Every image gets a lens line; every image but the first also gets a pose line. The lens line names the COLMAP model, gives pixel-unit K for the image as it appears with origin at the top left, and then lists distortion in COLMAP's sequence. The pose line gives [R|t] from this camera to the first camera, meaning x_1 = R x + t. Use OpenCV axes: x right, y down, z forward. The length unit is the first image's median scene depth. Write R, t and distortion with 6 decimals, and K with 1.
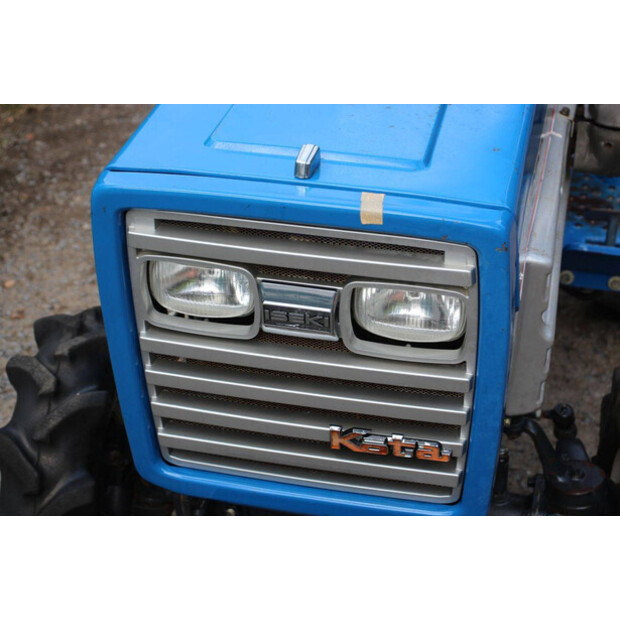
lens RADIAL K [[1512.7, 0, 311.6], [0, 1512.7, 307.5], [0, 0, 1]] dist [0.515228, 0.000000]
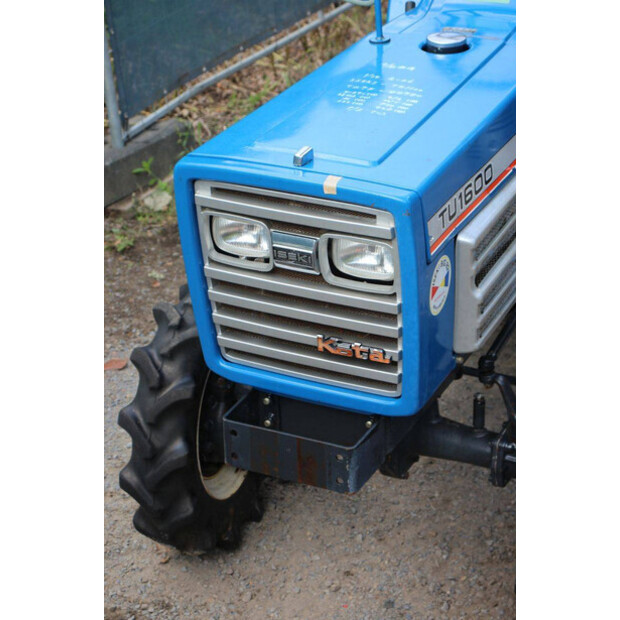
lens RADIAL K [[1512.7, 0, 308.7], [0, 1512.7, 311.7], [0, 0, 1]] dist [0.515228, 0.000000]
pose [[0.975525, 0.086210, -0.202284, 0.323406], [-0.100931, 0.992858, -0.063604, 0.159024], [0.195356, 0.082464, 0.977259, -0.521178]]
